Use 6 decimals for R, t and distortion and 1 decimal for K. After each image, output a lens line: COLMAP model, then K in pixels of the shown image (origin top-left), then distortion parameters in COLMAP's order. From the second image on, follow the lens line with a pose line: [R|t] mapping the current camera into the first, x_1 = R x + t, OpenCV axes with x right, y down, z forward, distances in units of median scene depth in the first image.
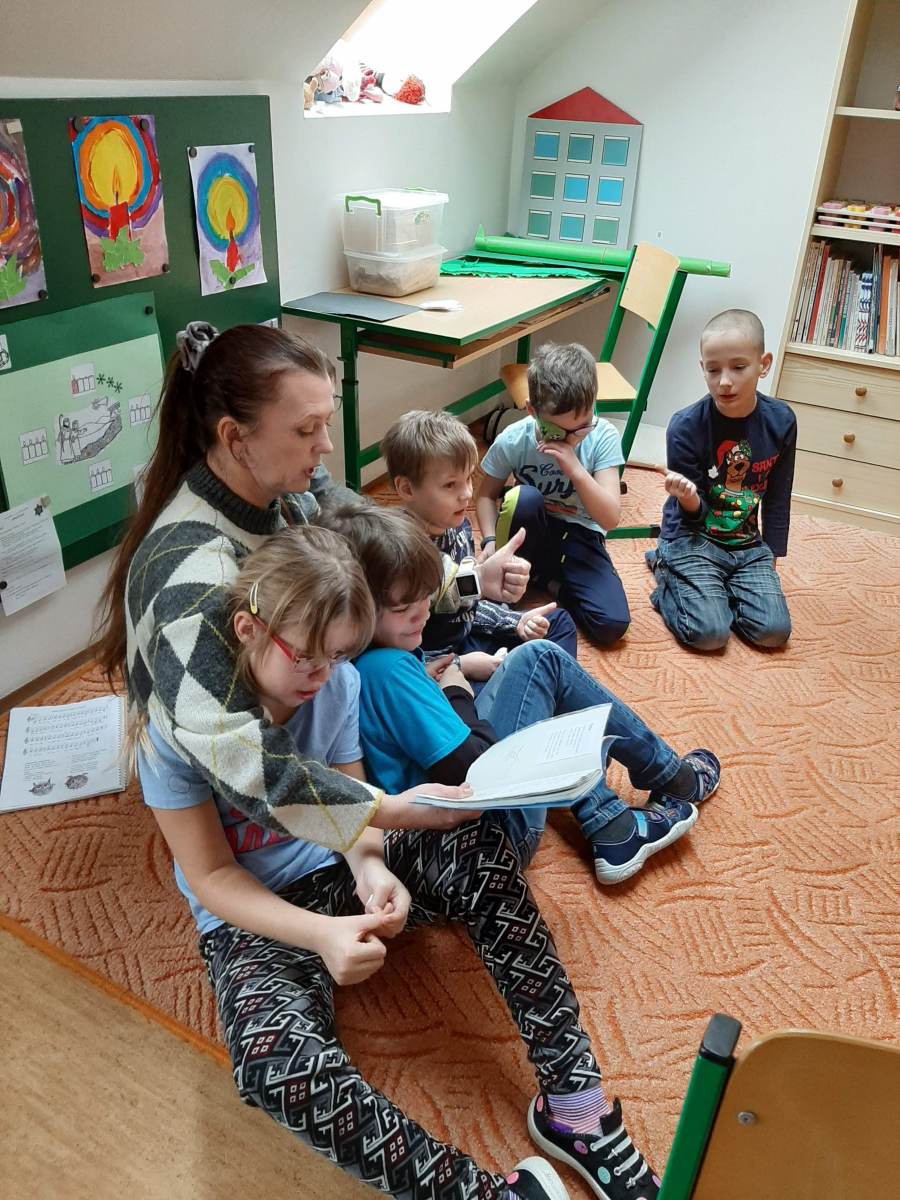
lens RADIAL K [[950.1, 0, 474.6], [0, 950.1, 614.0], [0, 0, 1]] dist [0.023487, -0.066685]
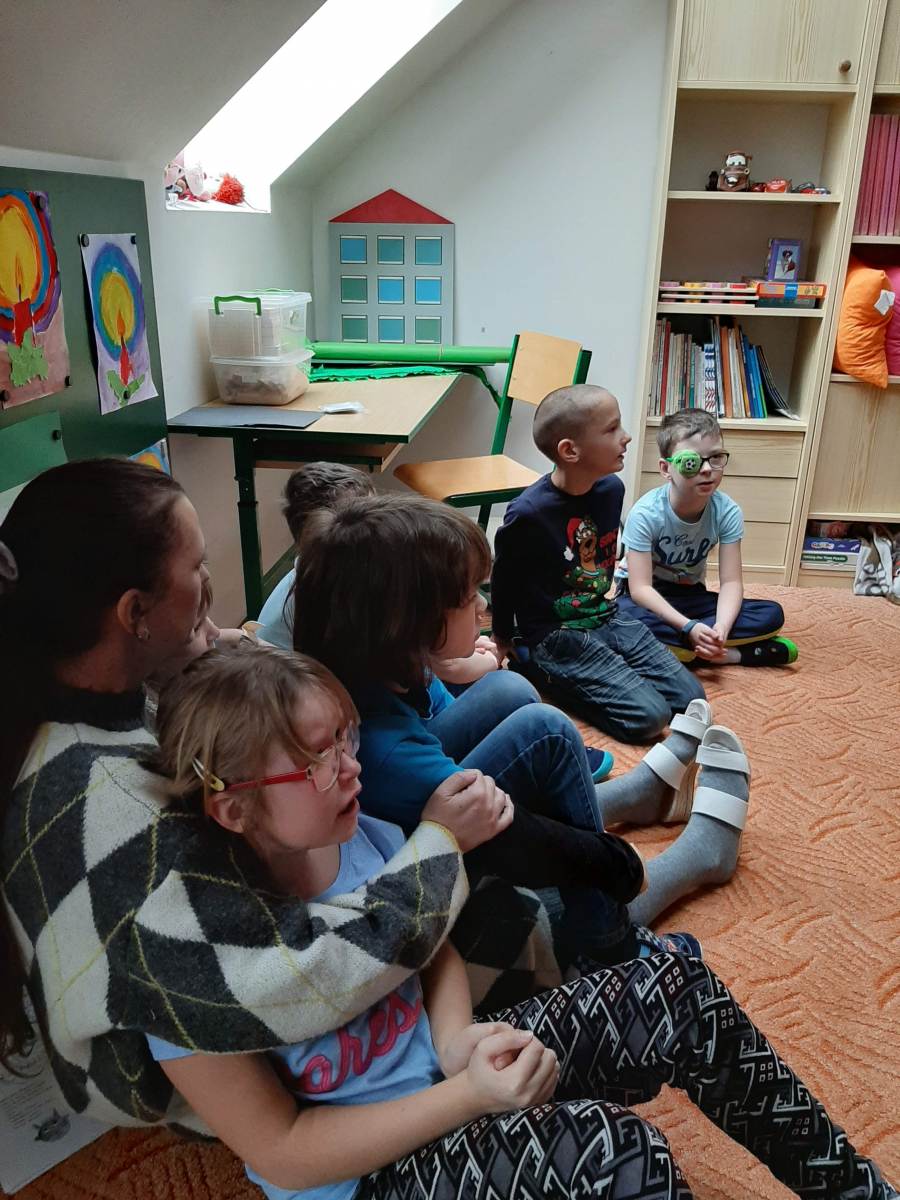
lens RADIAL K [[950.1, 0, 494.9], [0, 950.1, 616.2], [0, 0, 1]] dist [0.023487, -0.066685]
pose [[0.914031, -0.173532, 0.366653, -0.298285], [0.217445, 0.972645, -0.081731, -0.031100], [-0.342440, 0.154431, 0.926761, 0.166229]]
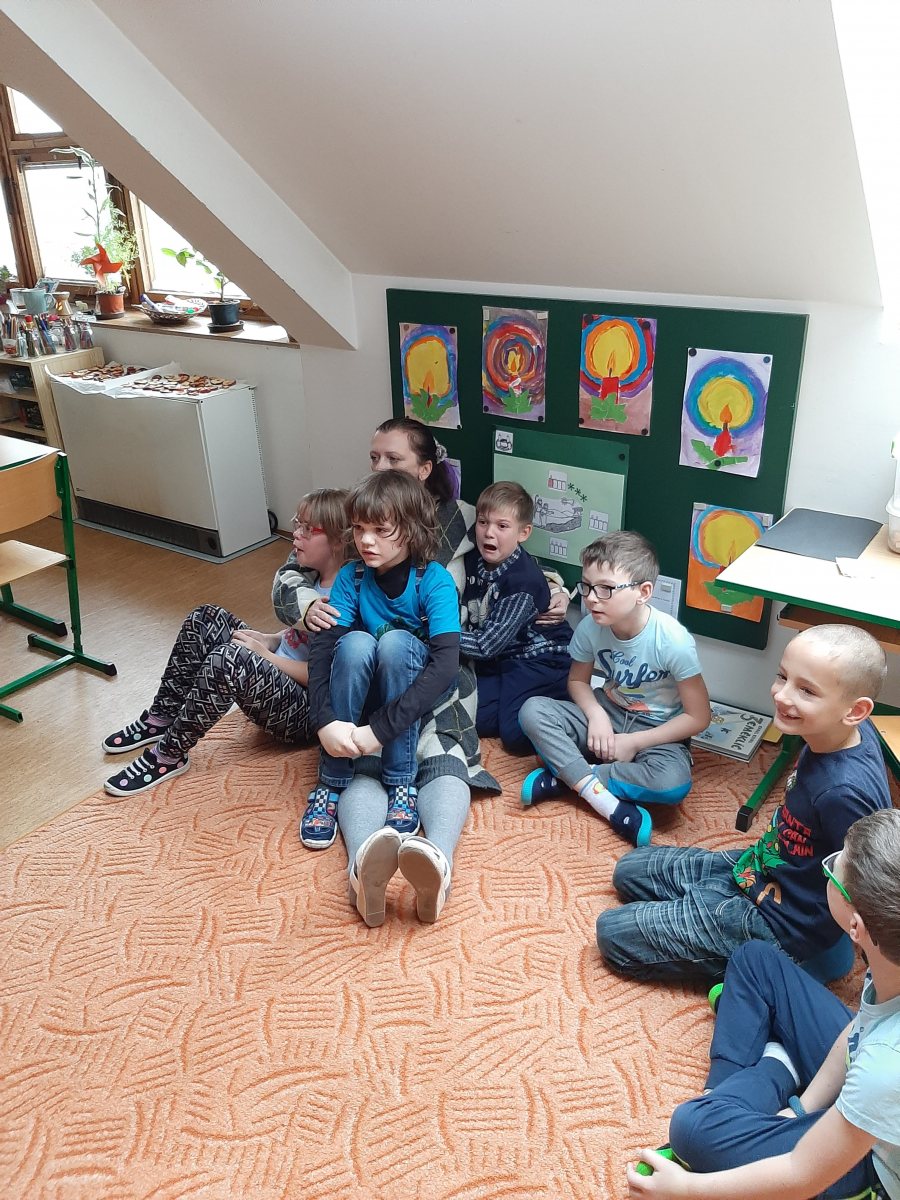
lens RADIAL K [[950.1, 0, 449.4], [0, 950.1, 603.1], [0, 0, 1]] dist [0.023487, -0.066685]
pose [[-0.128100, 0.381723, -0.915357, 0.863111], [-0.478691, 0.784534, 0.394158, -0.509962], [0.868588, 0.488665, 0.082229, 0.716301]]
